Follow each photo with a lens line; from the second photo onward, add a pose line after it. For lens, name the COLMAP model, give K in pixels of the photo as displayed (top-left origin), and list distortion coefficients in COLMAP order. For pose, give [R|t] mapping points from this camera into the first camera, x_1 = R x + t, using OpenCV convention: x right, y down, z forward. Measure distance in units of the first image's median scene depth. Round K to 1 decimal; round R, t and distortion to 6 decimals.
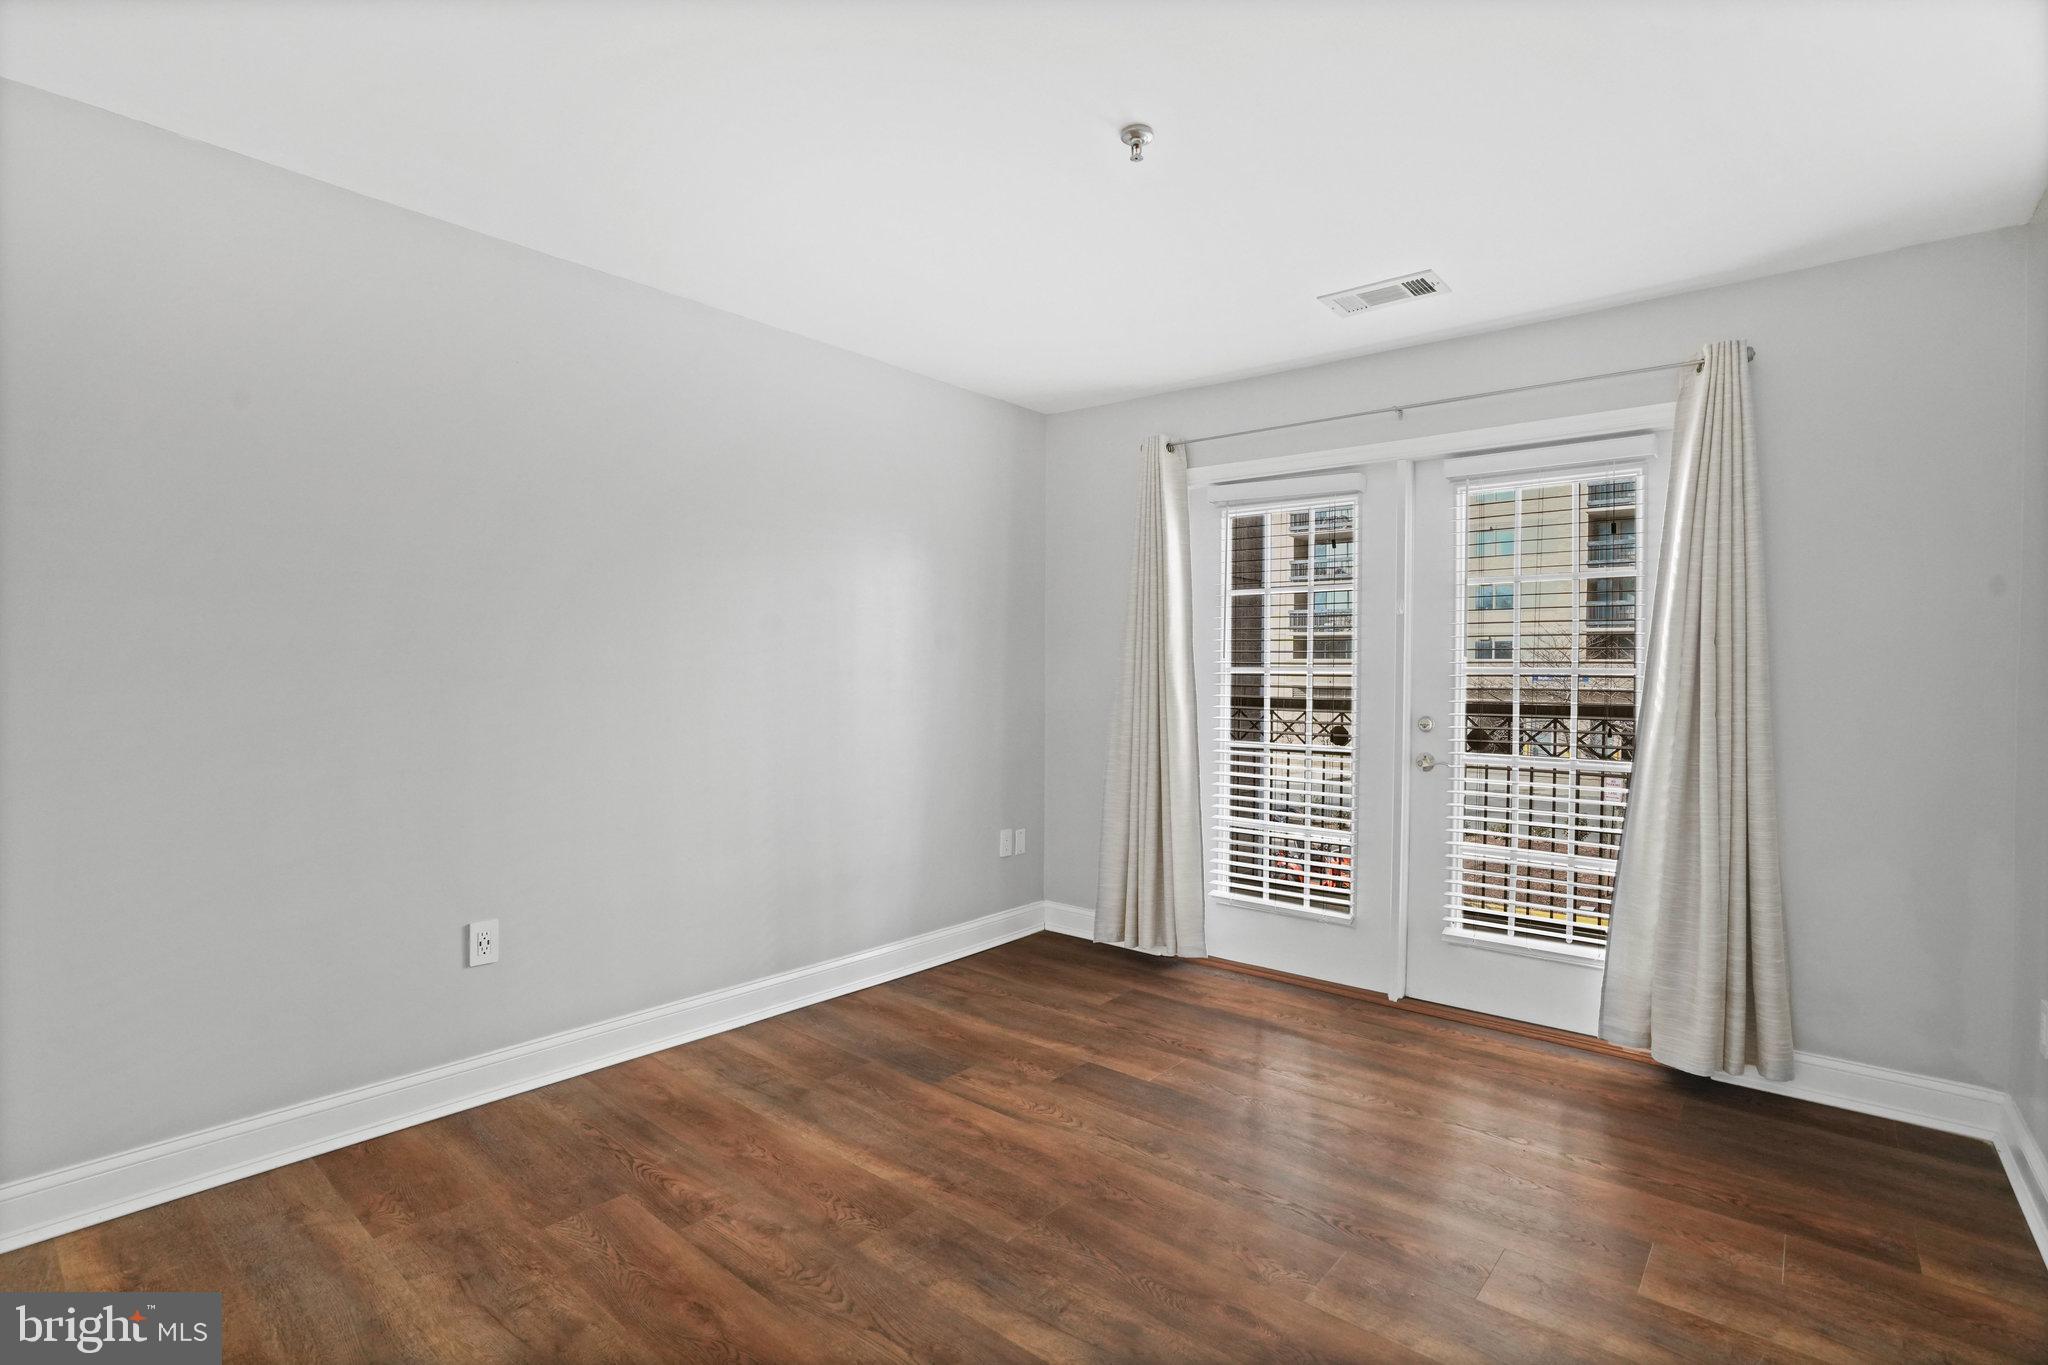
lens RADIAL K [[963.2, 0, 1002.9], [0, 963.2, 684.0], [0, 0, 1]] dist [-0.000990, 0.001923]
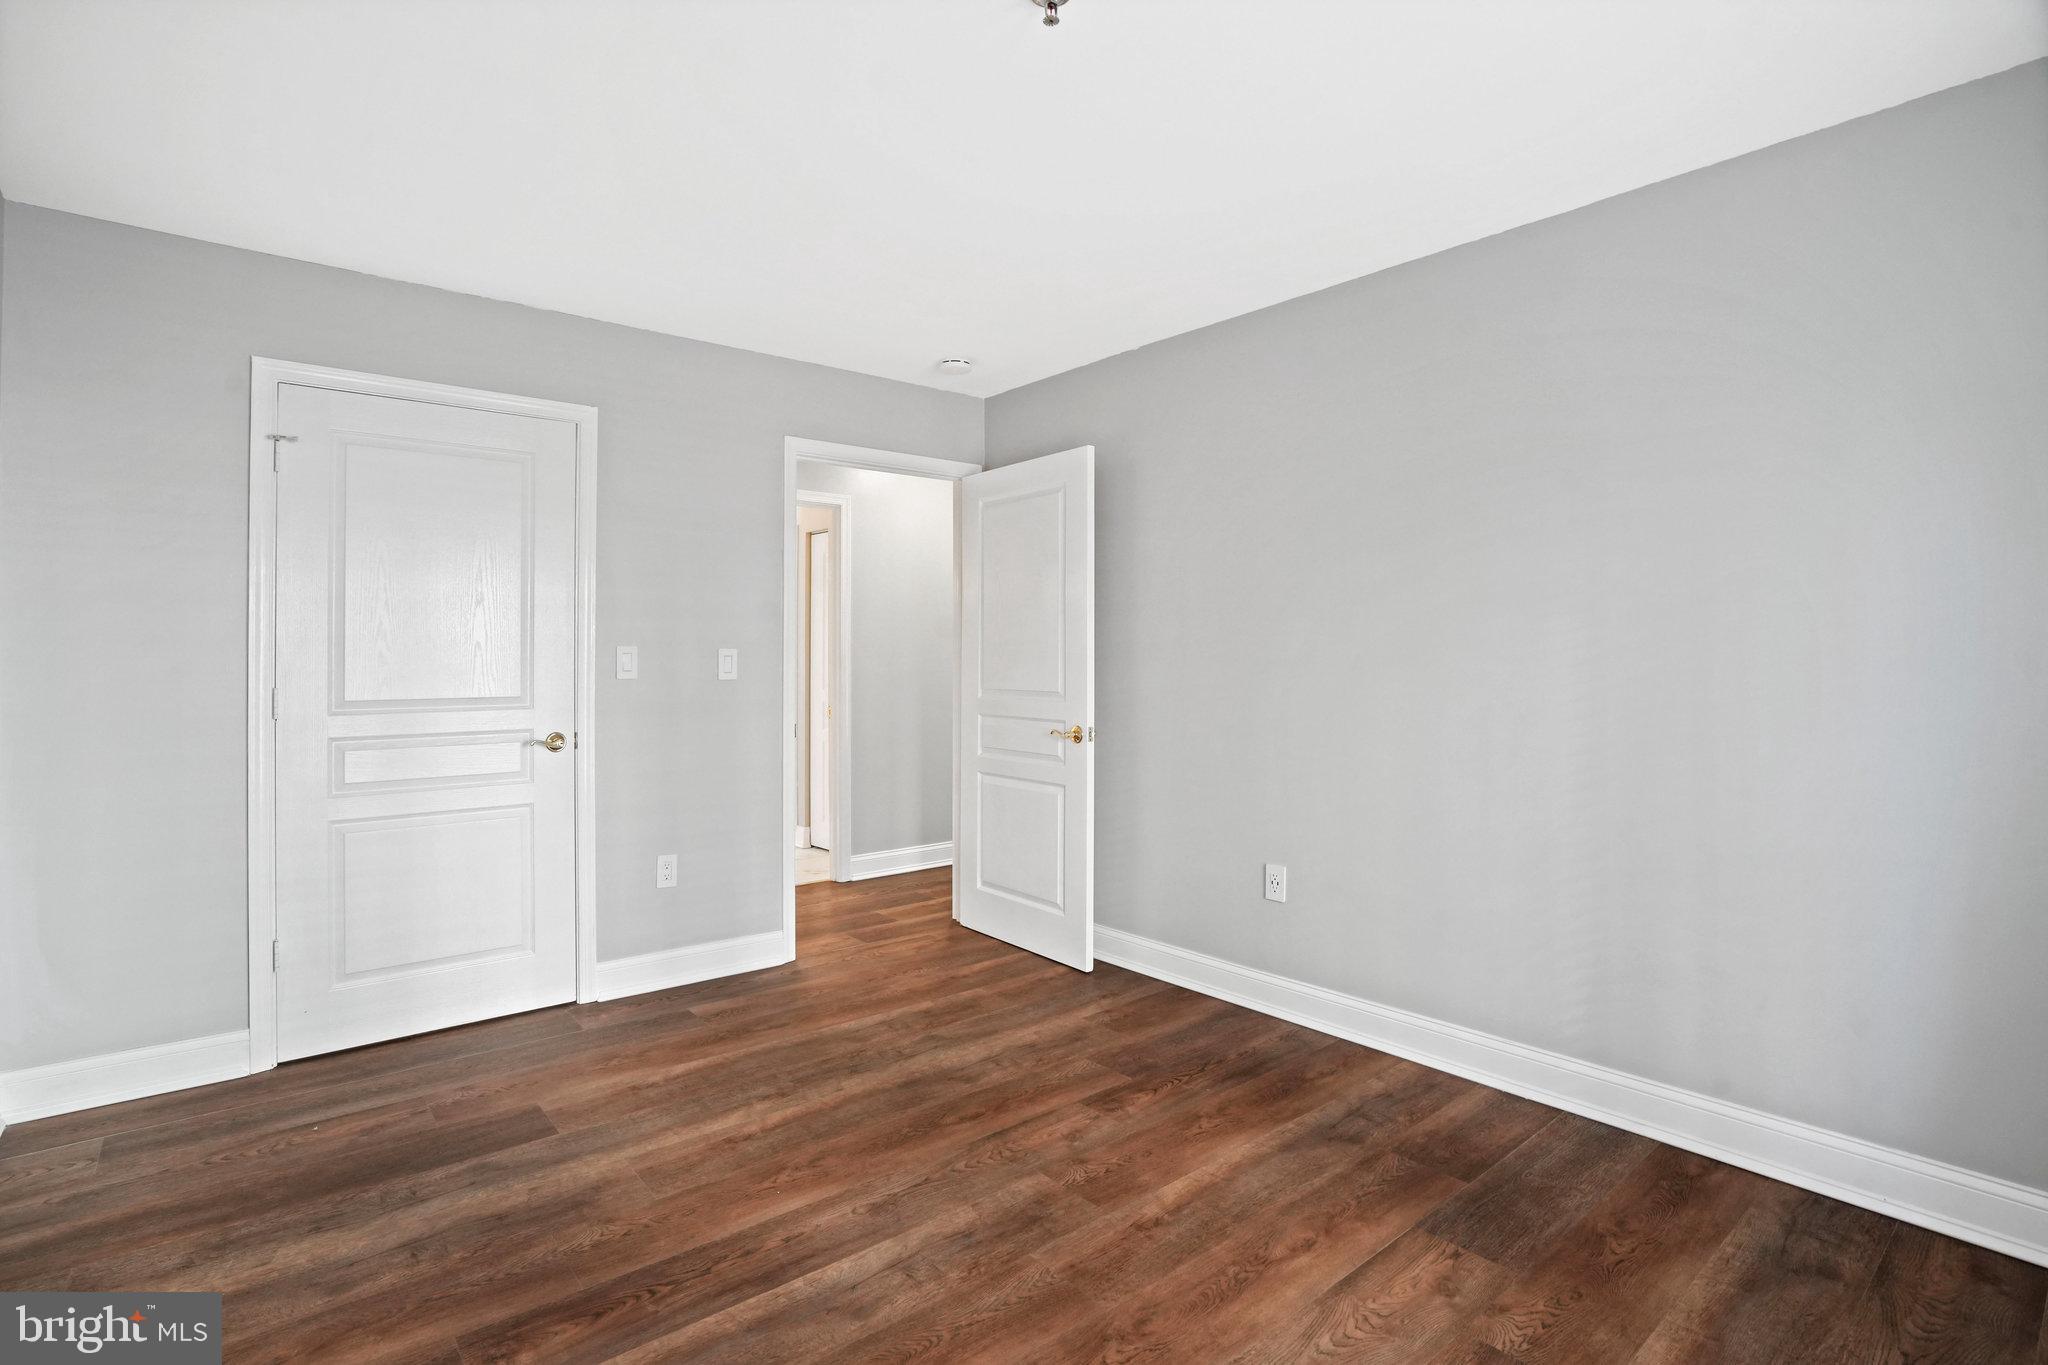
lens RADIAL K [[963.2, 0, 1001.5], [0, 963.2, 672.6], [0, 0, 1]] dist [-0.000990, 0.001923]
pose [[-0.157130, -0.006549, -0.987556, 0.760093], [-0.005088, 0.999970, -0.005822, 0.013320], [0.987565, 0.004110, -0.157158, 0.903633]]
